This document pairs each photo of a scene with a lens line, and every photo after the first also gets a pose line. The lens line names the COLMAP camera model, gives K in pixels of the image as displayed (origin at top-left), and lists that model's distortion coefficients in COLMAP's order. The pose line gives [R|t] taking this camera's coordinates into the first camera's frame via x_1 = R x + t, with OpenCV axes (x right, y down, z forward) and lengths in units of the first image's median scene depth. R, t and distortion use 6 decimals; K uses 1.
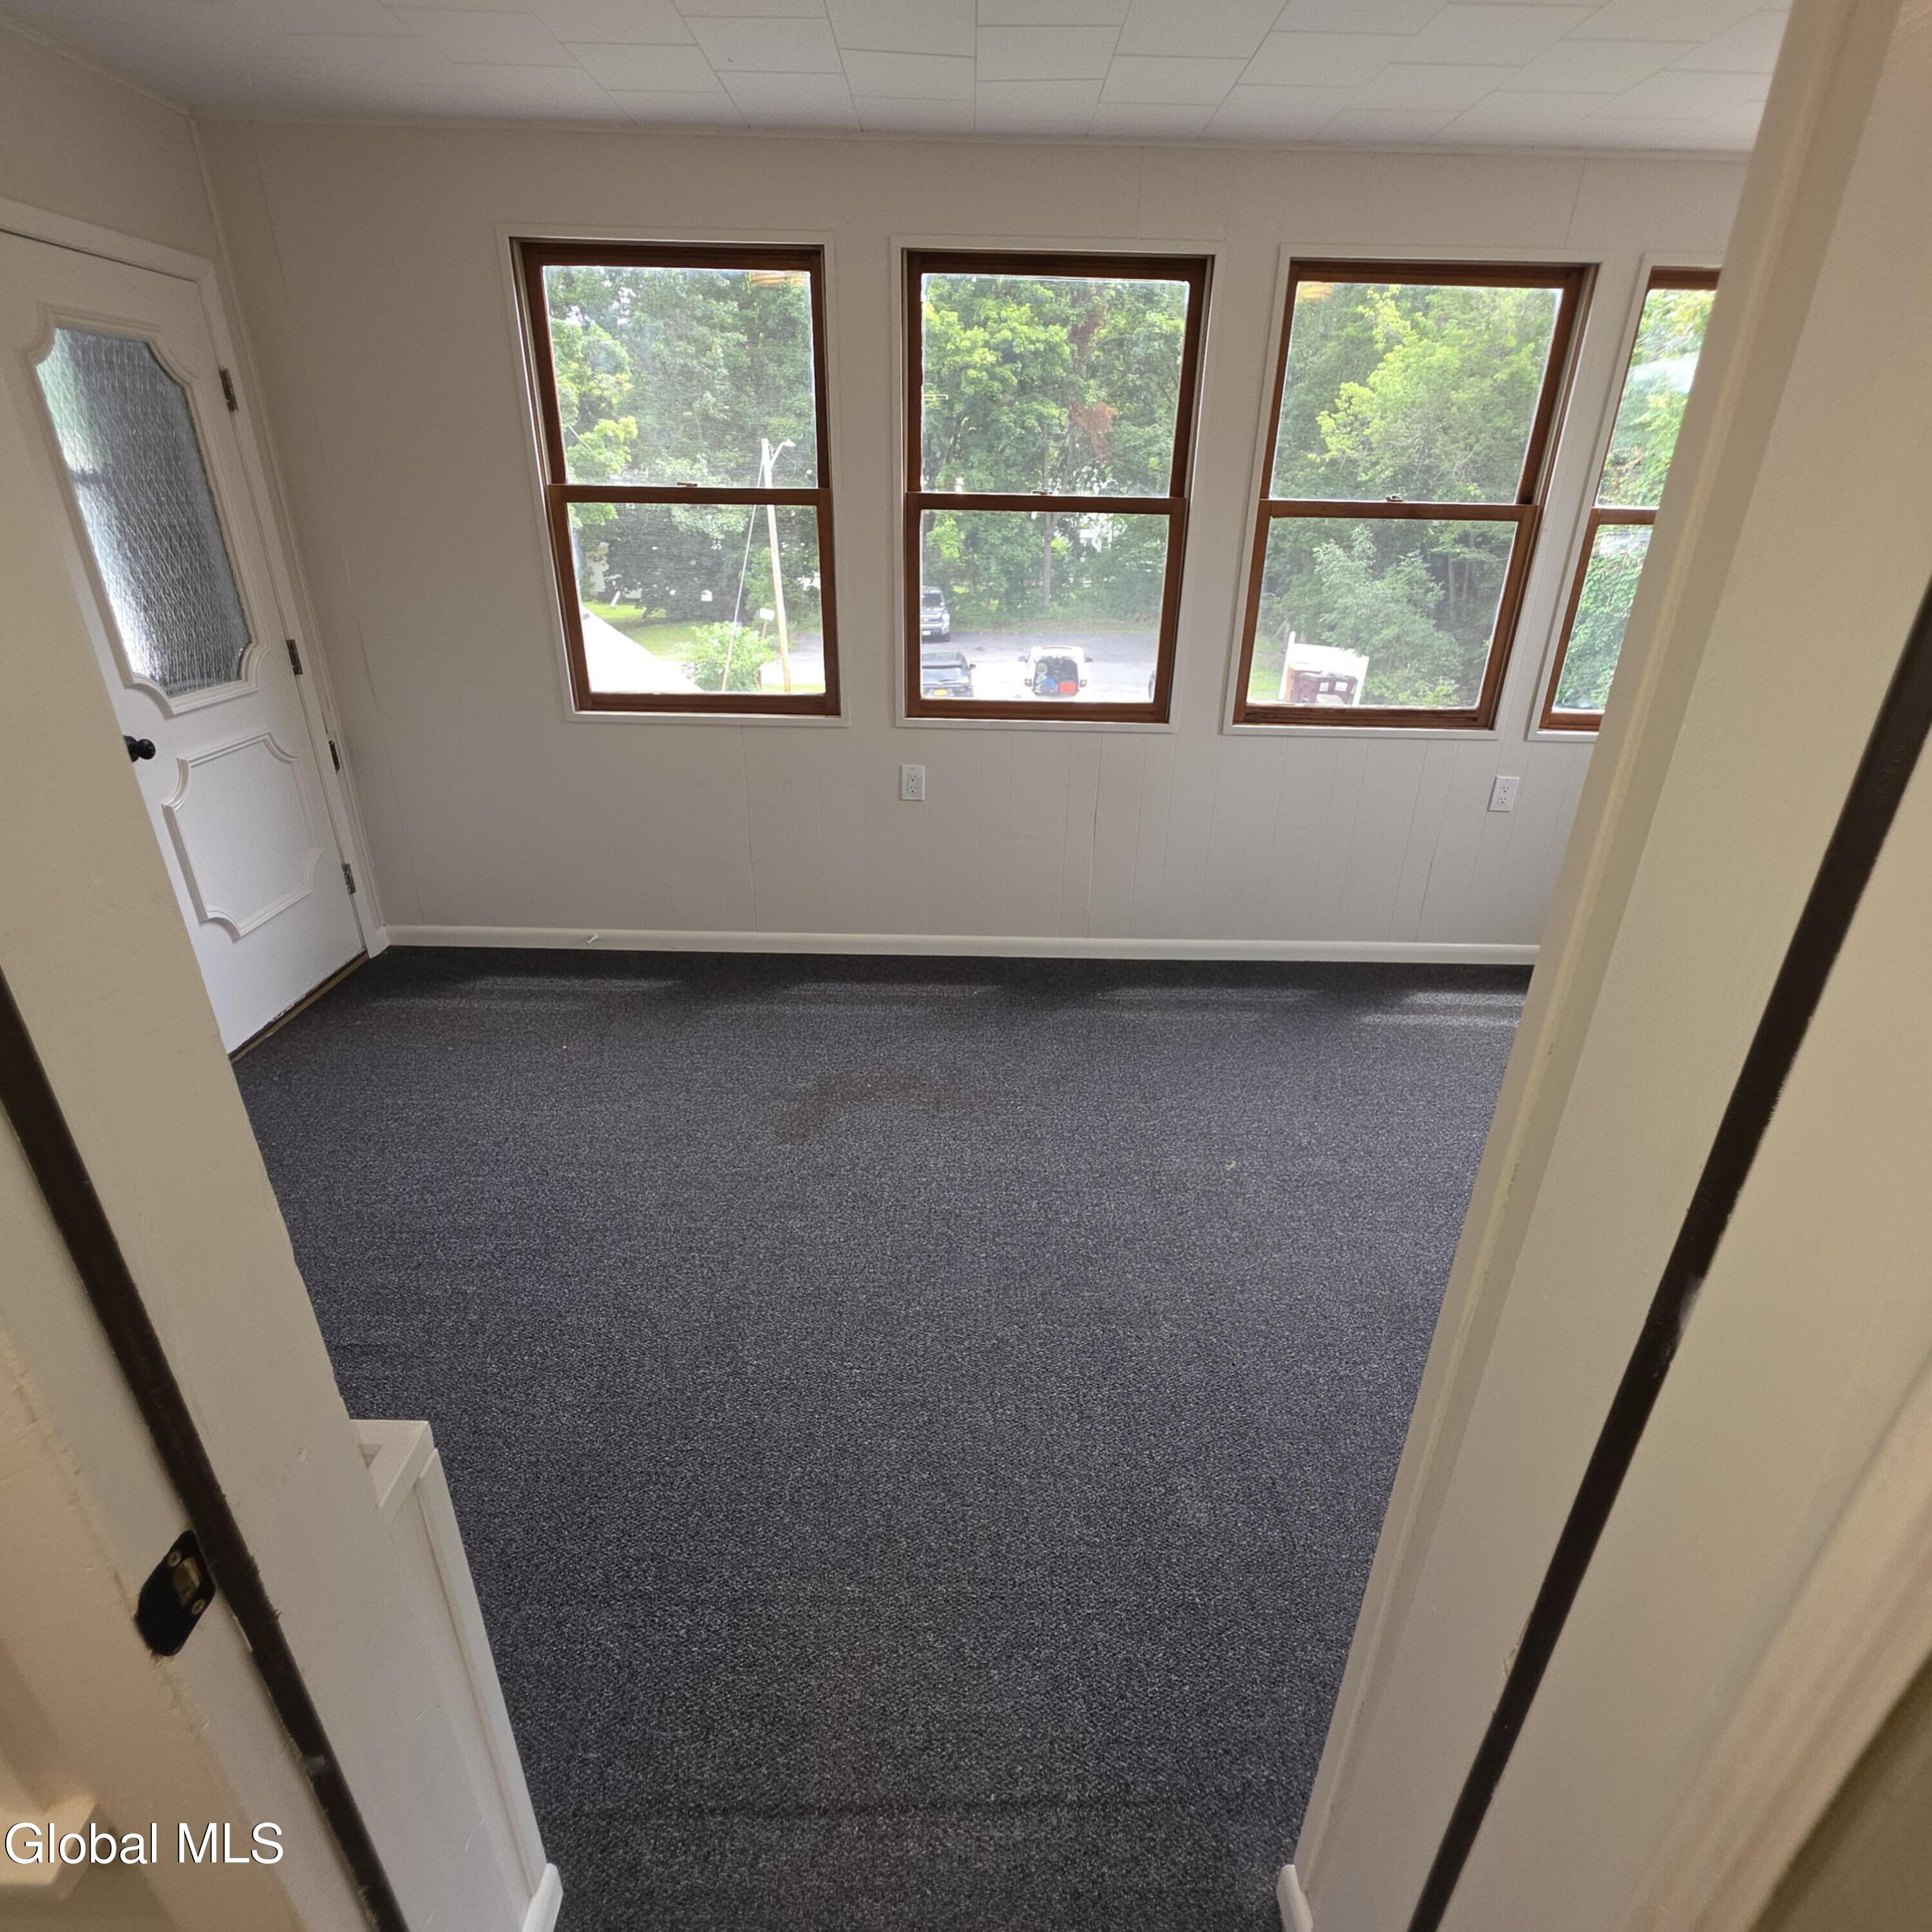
lens RADIAL K [[1034.9, 0, 965.0], [0, 1034.9, 961.8], [0, 0, 1]] dist [-0.001670, 0.000714]
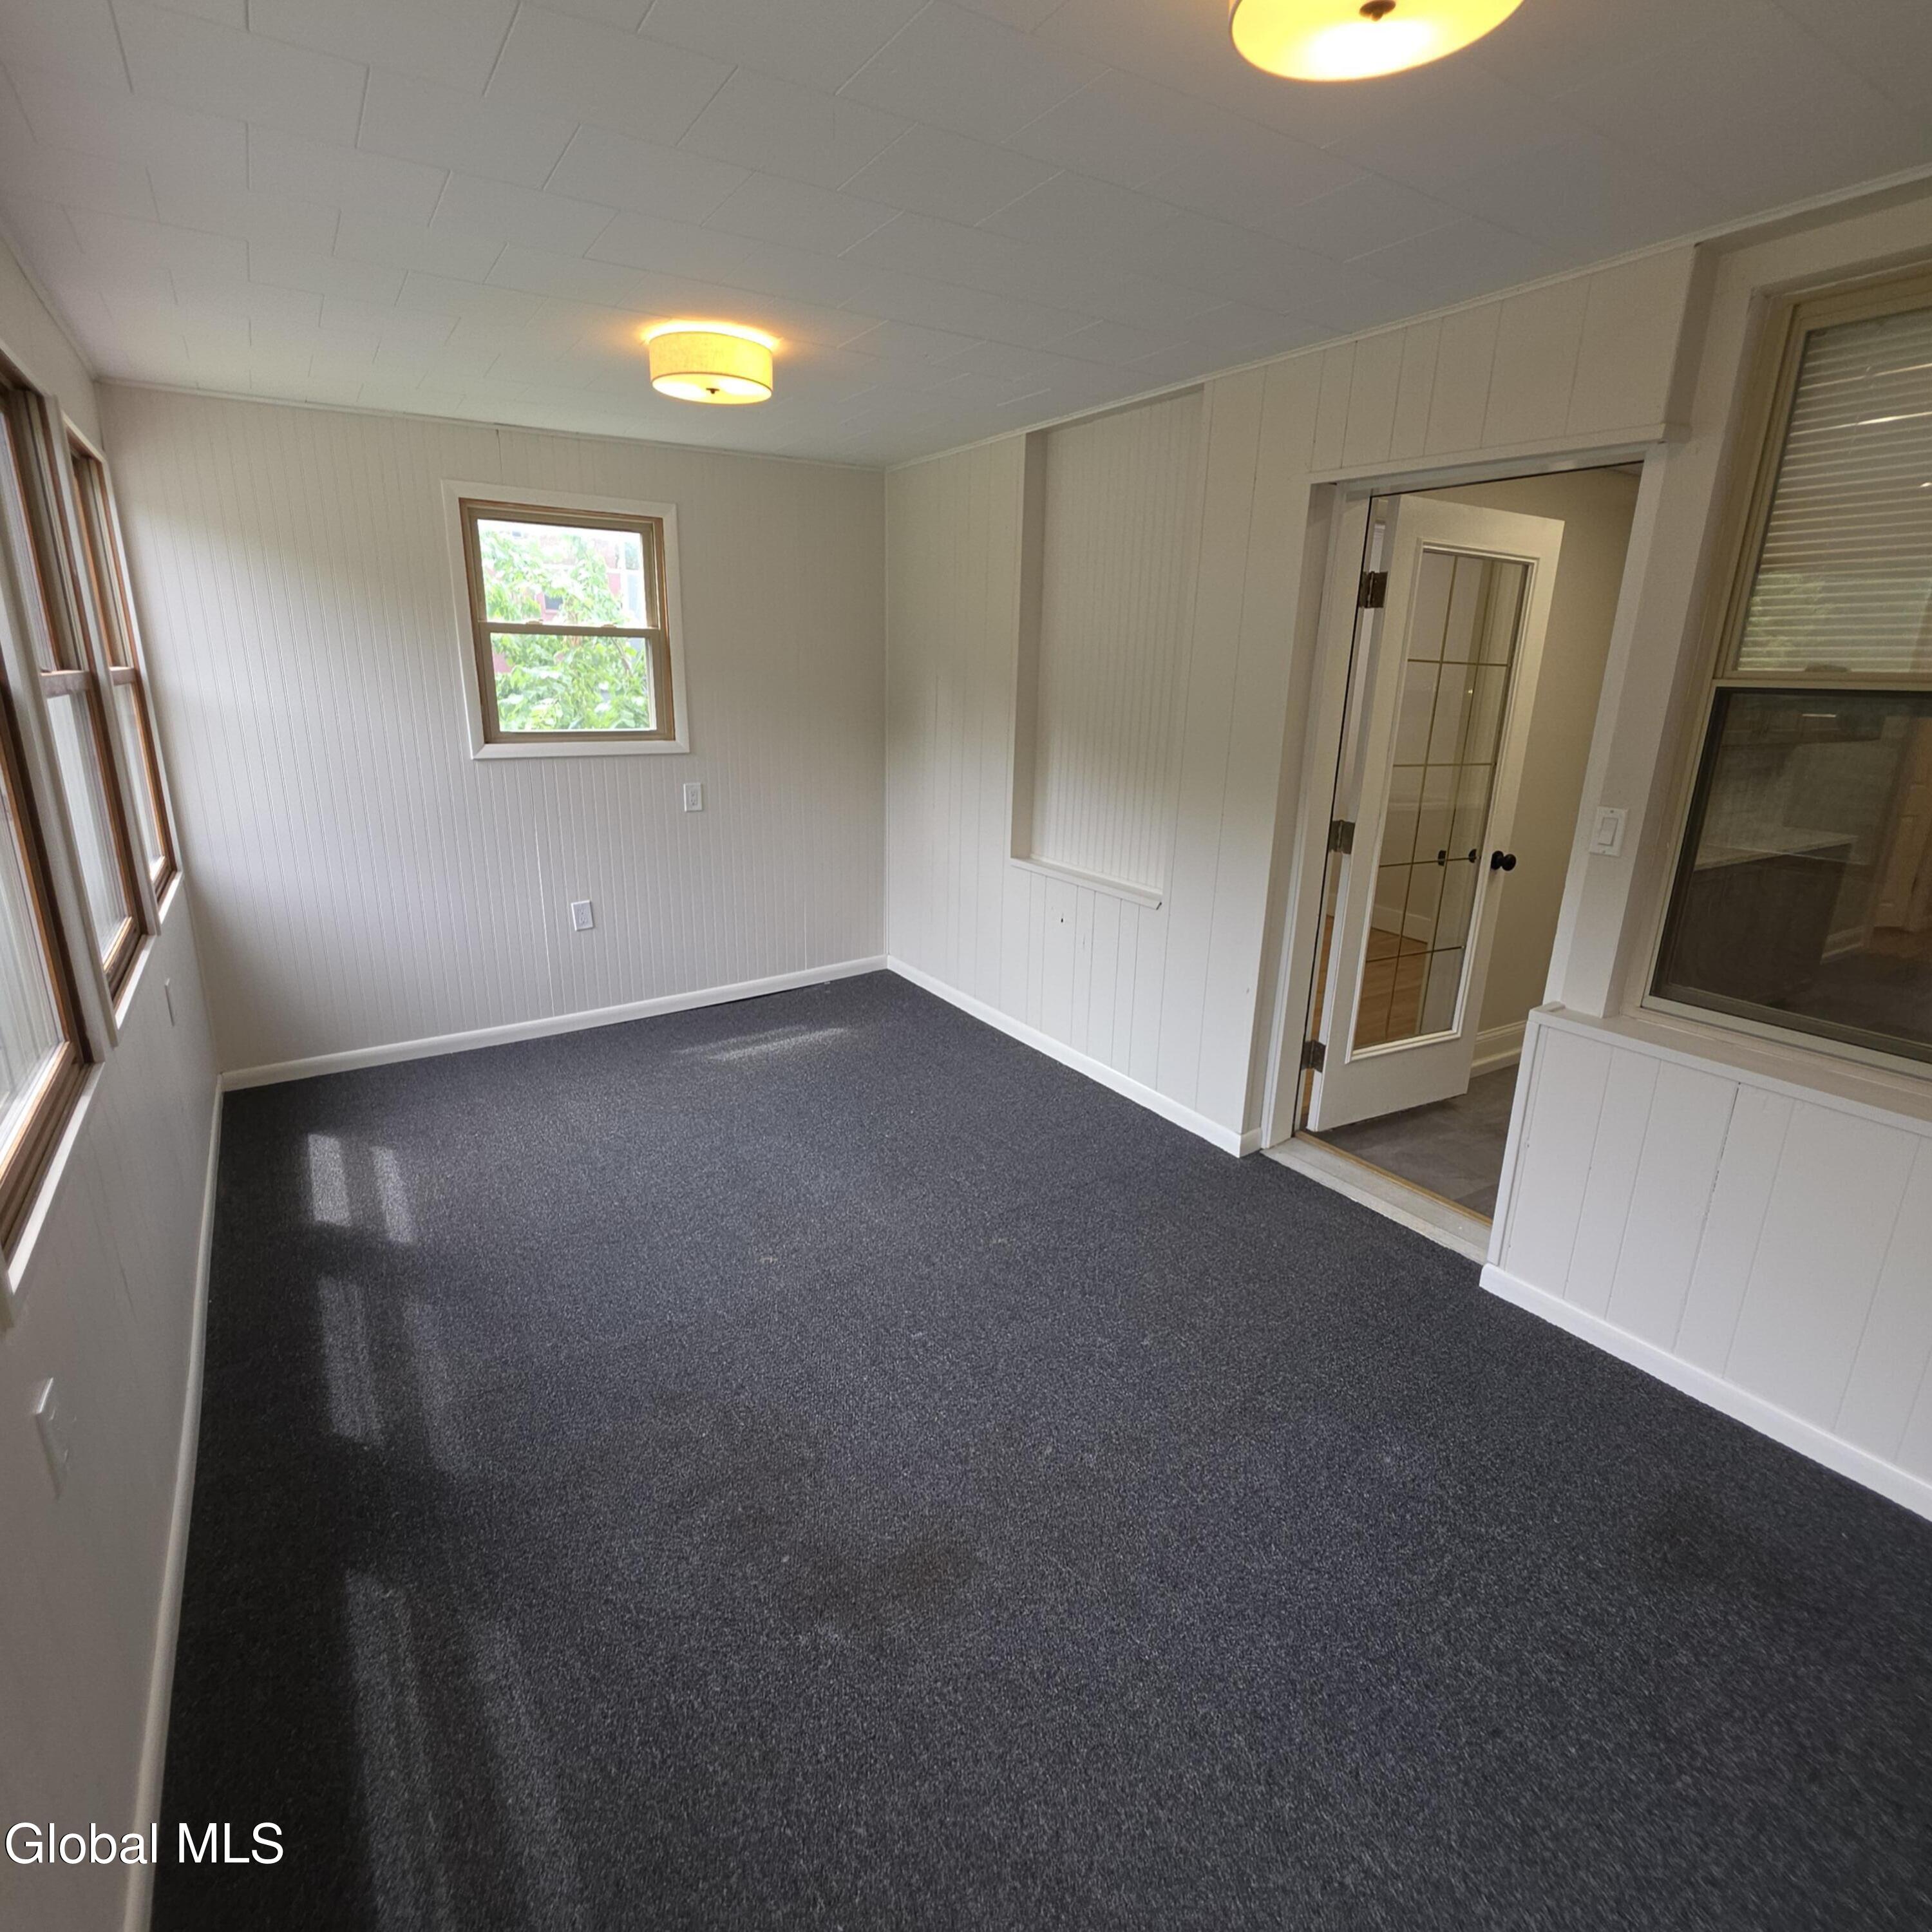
lens RADIAL K [[1034.9, 0, 965.0], [0, 1034.9, 961.8], [0, 0, 1]] dist [-0.001670, 0.000714]
pose [[-0.545870, -0.257429, 0.797343, -0.498687], [0.324937, 0.812113, 0.484653, -0.400736], [-0.772297, 0.523644, -0.359660, 0.825889]]
